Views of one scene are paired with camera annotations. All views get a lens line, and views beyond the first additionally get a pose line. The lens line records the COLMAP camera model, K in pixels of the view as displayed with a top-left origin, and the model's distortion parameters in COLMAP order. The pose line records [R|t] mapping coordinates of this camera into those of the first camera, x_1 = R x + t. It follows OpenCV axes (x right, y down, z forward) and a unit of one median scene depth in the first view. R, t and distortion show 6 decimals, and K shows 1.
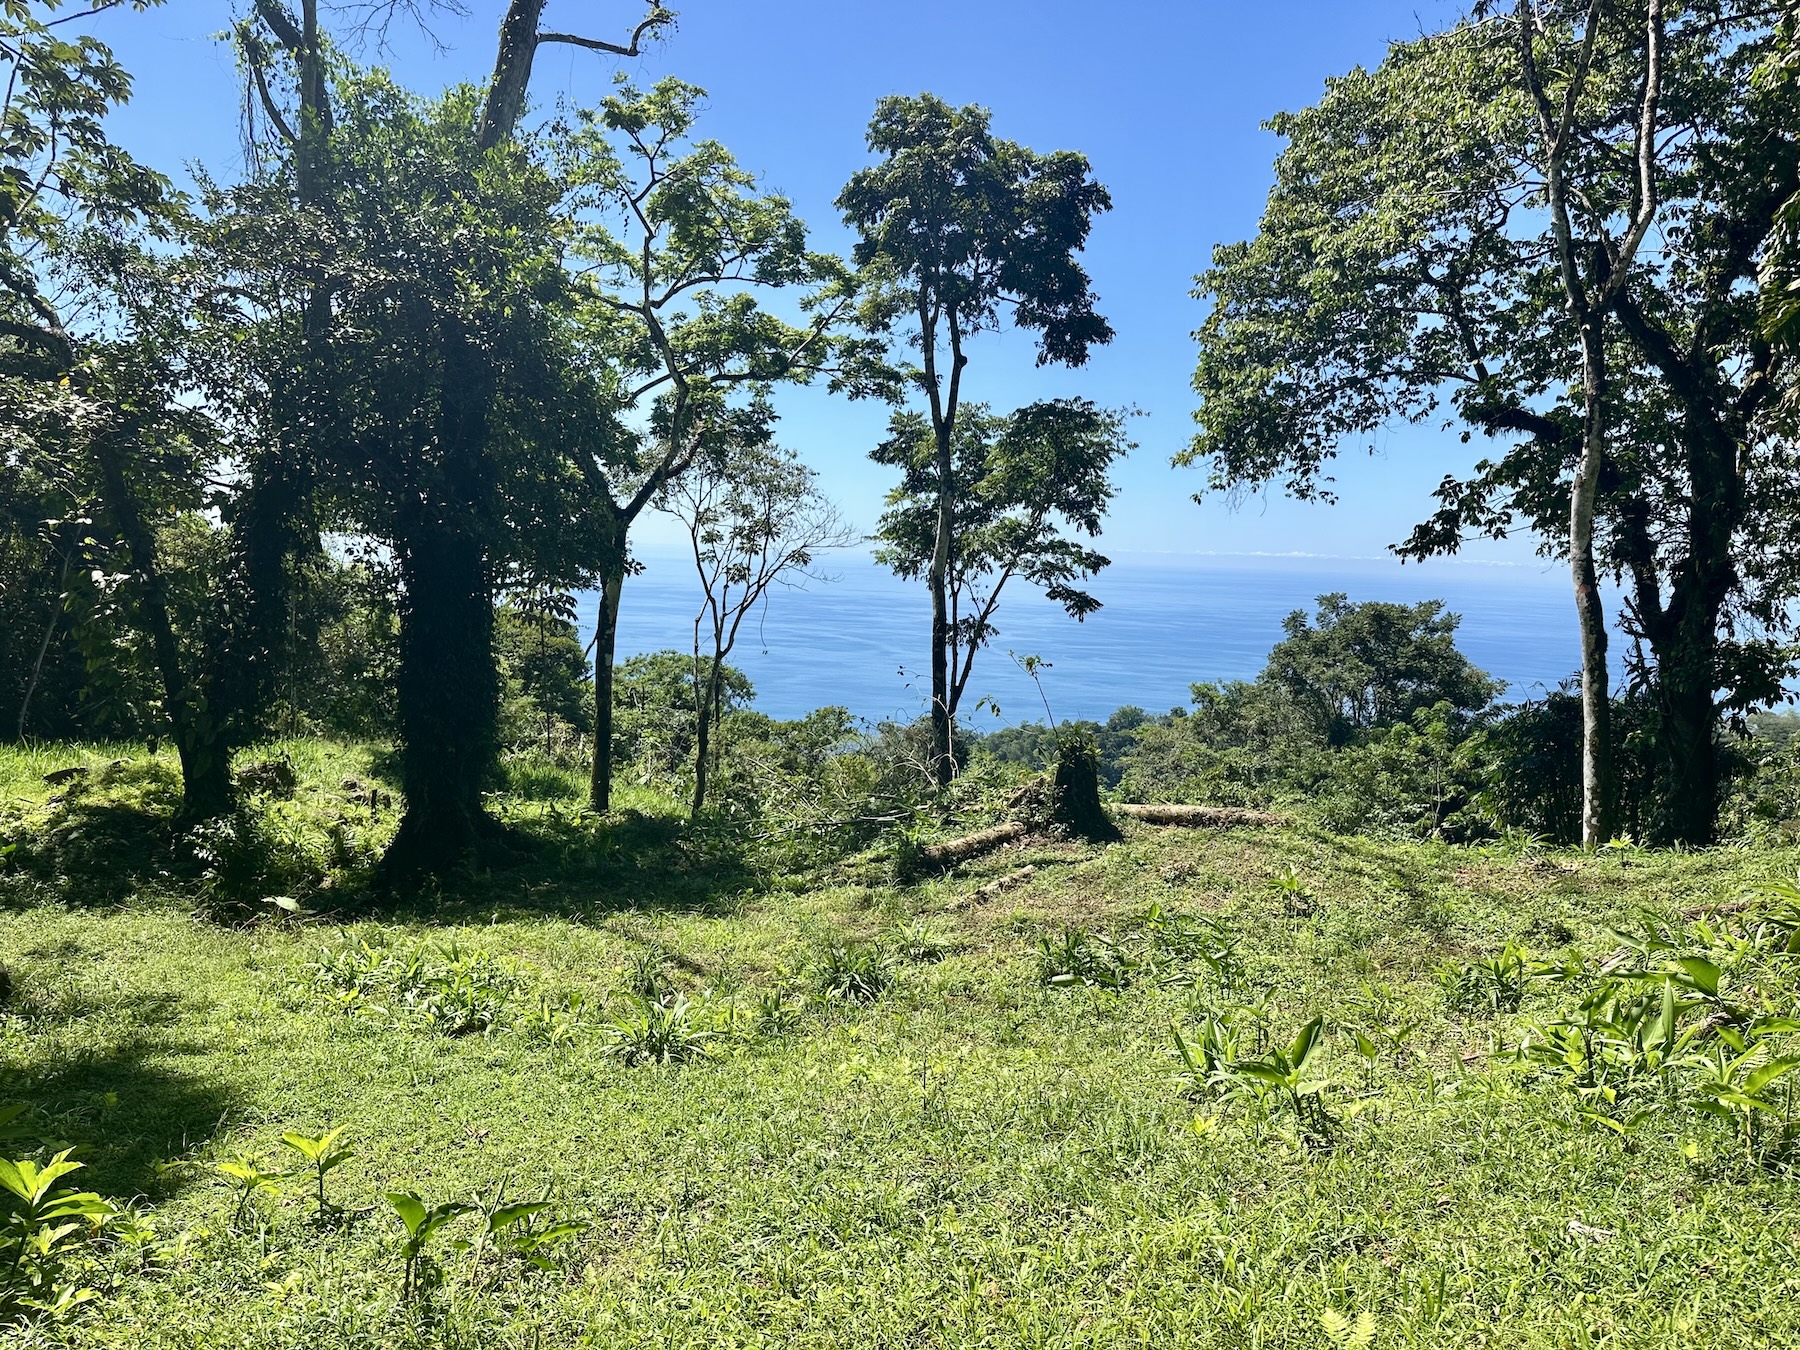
lens RADIAL K [[1250.4, 0, 900.5], [0, 1250.4, 684.5], [0, 0, 1]] dist [0.080600, -0.120326]
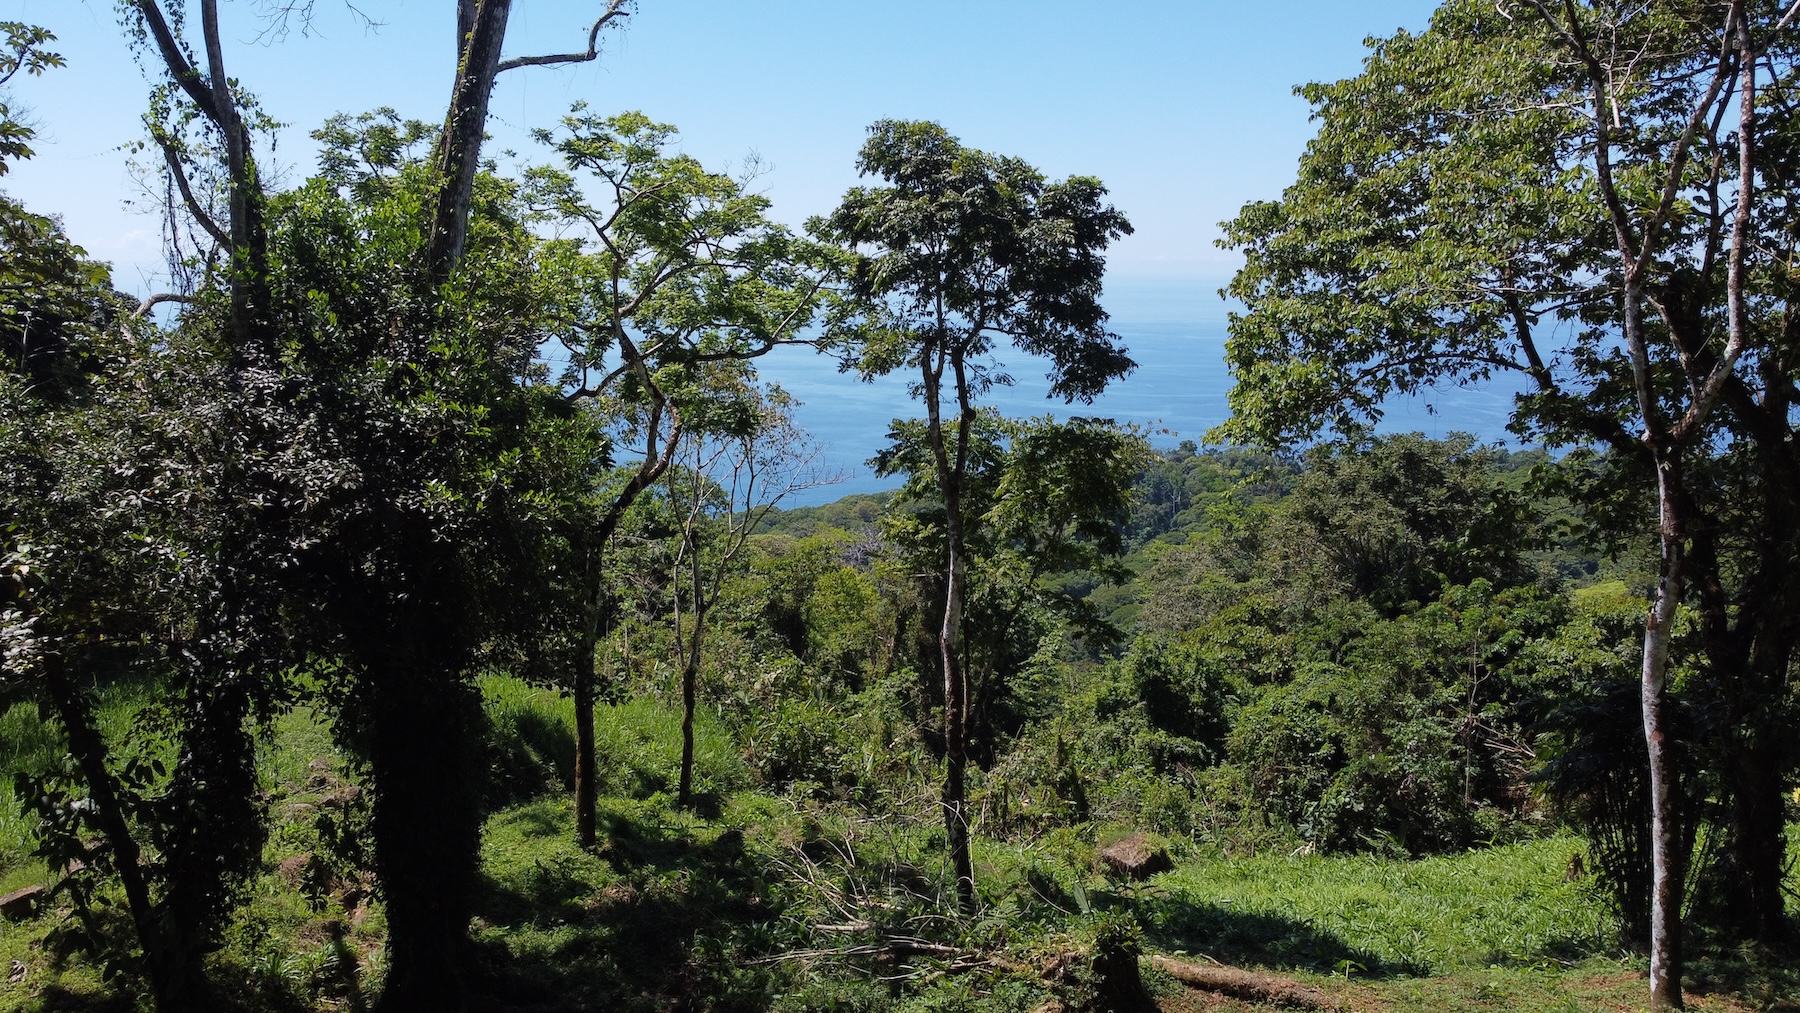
lens RADIAL K [[1338.1, 0, 889.2], [0, 1338.1, 514.8], [0, 0, 1]] dist [0.006435, -0.032361]
pose [[0.999412, -0.034220, -0.001928, -0.009818], [0.034265, 0.996156, 0.080621, -0.257584], [-0.000838, -0.080639, 0.996743, 0.032828]]
